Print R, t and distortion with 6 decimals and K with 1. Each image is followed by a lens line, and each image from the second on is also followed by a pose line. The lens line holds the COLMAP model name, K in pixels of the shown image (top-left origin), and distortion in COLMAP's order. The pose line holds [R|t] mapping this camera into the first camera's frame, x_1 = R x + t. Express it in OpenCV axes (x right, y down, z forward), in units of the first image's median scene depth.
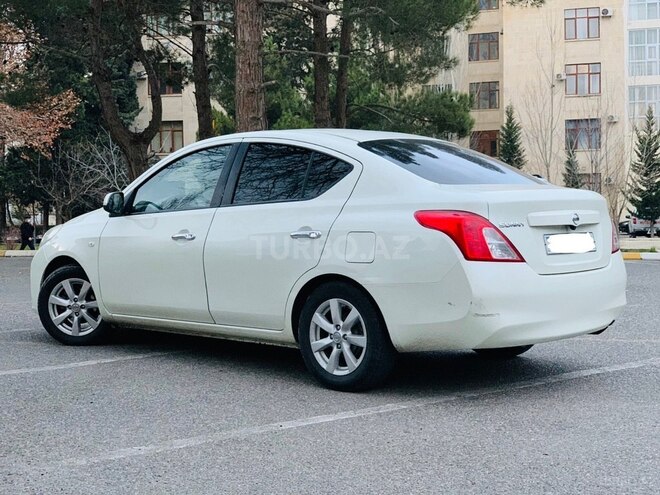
lens RADIAL K [[997.2, 0, 339.8], [0, 997.2, 245.3], [0, 0, 1]] dist [0.061687, 0.042211]
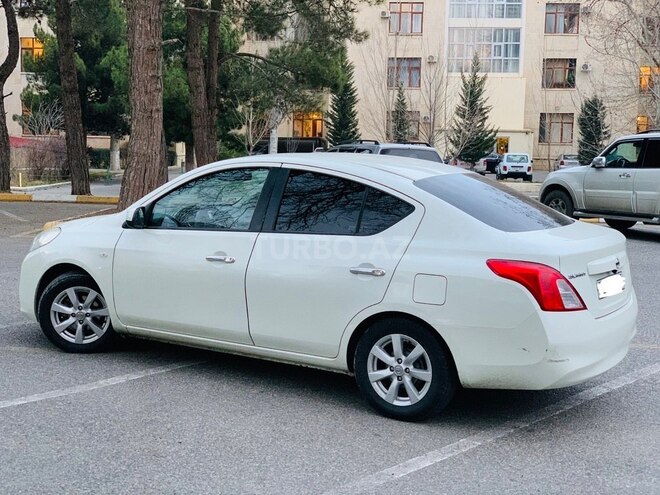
lens RADIAL K [[989.3, 0, 330.0], [0, 989.3, 247.5], [0, 0, 1]] dist [0.137978, -0.432210]
pose [[0.981672, 0.013758, 0.190079, -0.238557], [-0.029351, 0.996405, 0.079466, -0.103053], [-0.188302, -0.083589, 0.978547, -0.005032]]
